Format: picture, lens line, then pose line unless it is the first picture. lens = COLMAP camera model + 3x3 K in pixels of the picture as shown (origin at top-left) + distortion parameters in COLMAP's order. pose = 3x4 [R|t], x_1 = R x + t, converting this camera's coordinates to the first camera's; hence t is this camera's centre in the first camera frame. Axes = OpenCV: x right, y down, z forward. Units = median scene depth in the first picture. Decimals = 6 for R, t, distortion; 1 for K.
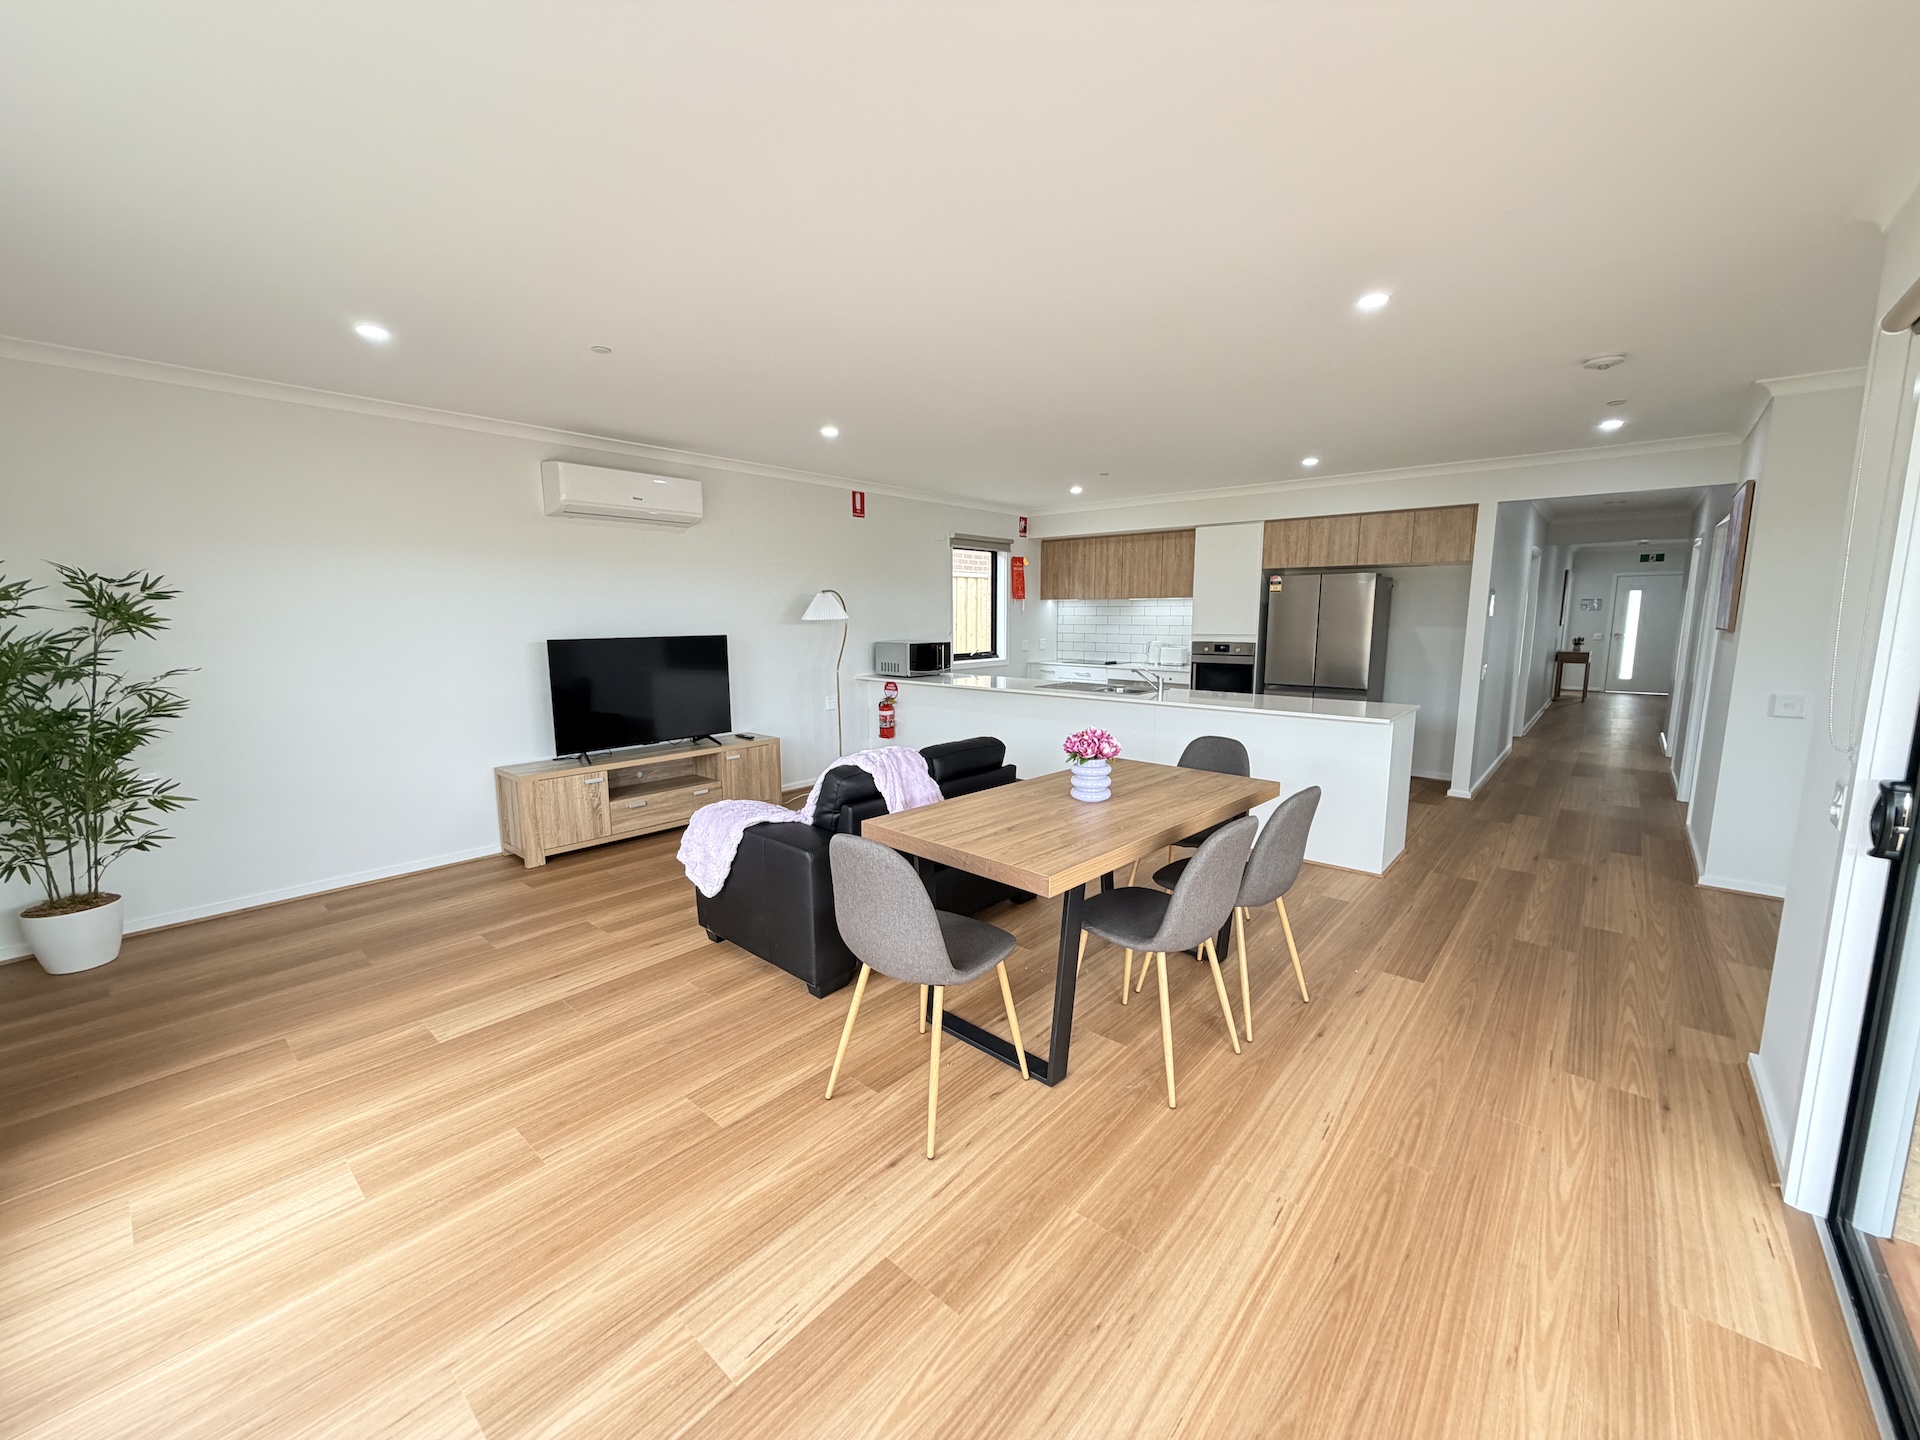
lens RADIAL K [[762.0, 0, 952.9], [0, 762.0, 724.2], [0, 0, 1]] dist [0.000006, -0.000209]
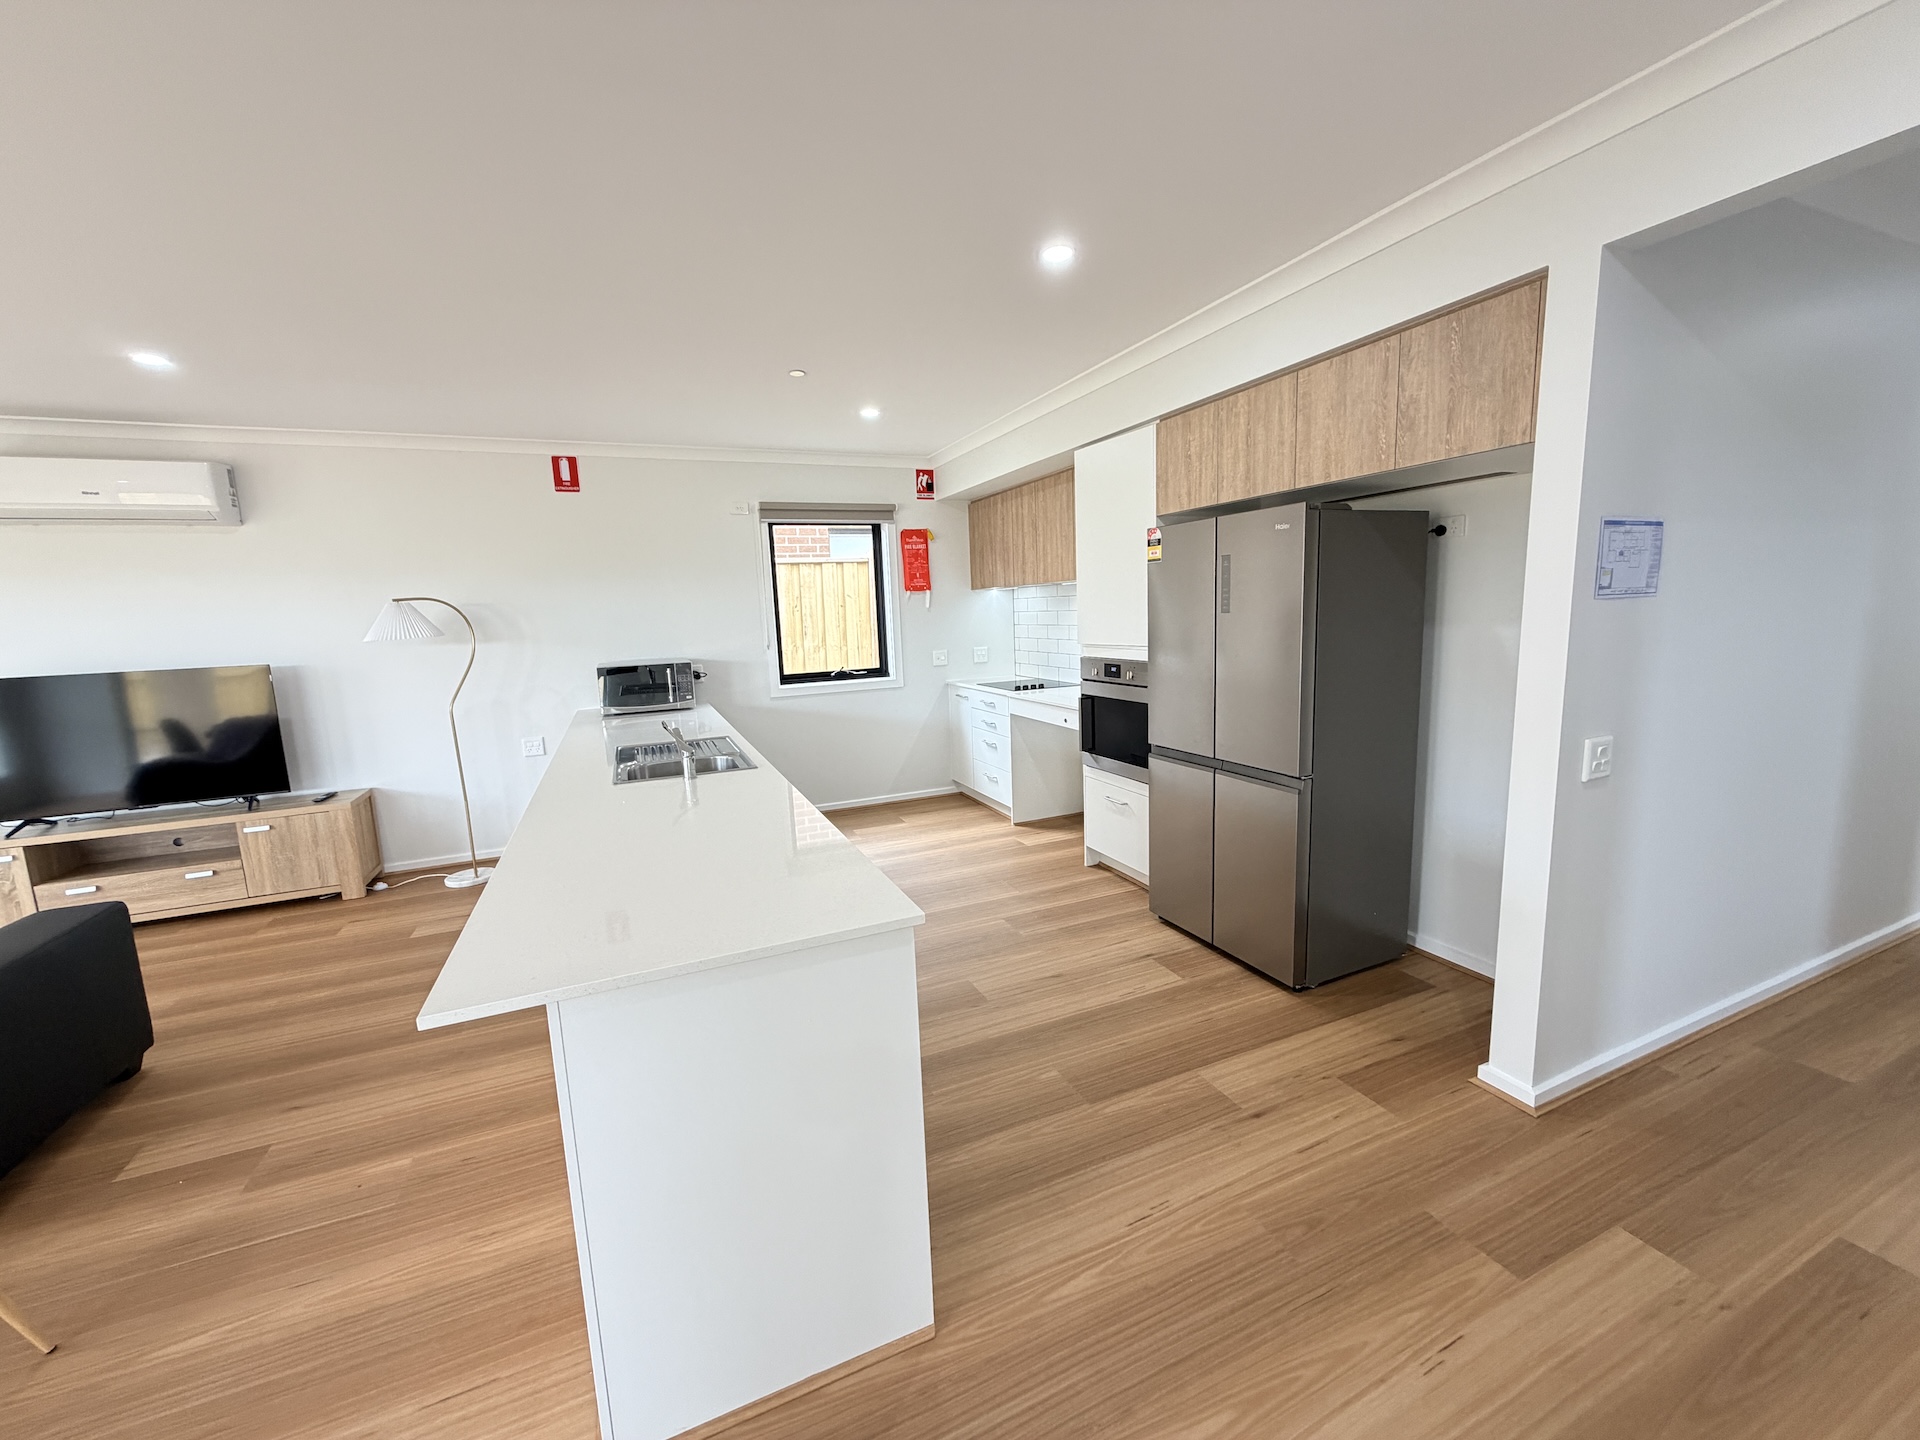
lens RADIAL K [[762.0, 0, 952.9], [0, 762.0, 724.2], [0, 0, 1]] dist [0.000006, -0.000209]
pose [[0.902072, 0.032756, -0.430341, 0.523797], [-0.026951, 0.999445, 0.019579, -0.075059], [0.430743, -0.006063, 0.902454, 0.503158]]
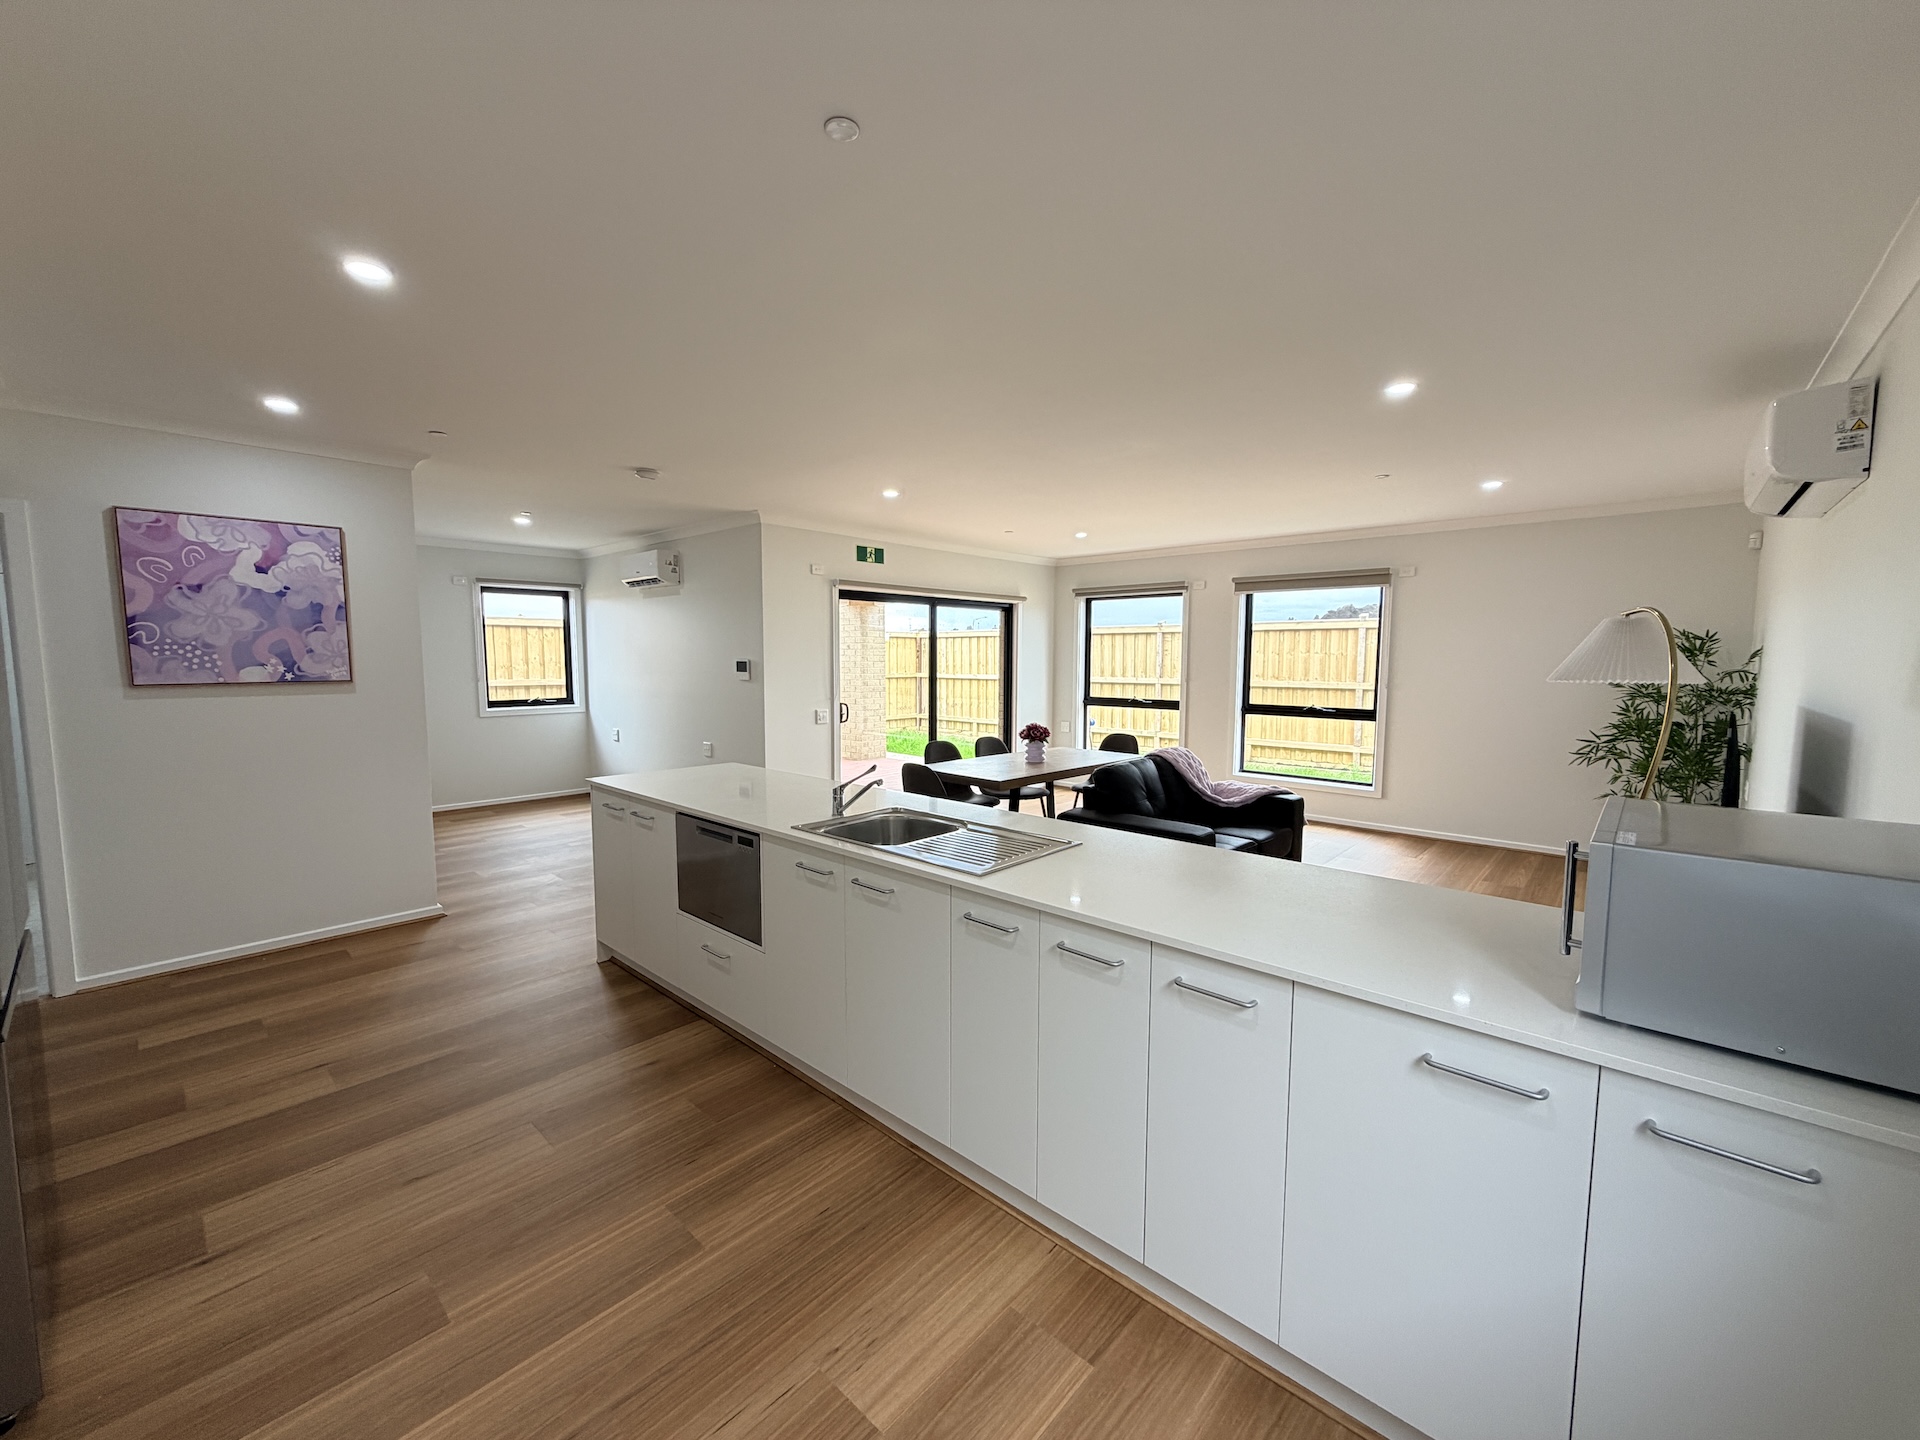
lens RADIAL K [[762.0, 0, 952.9], [0, 762.0, 724.2], [0, 0, 1]] dist [0.000006, -0.000209]
pose [[-0.999654, -0.000373, 0.026291, 0.145793], [0.005796, 0.972180, 0.234164, -0.183258], [-0.025647, 0.234236, -0.971841, 1.213161]]
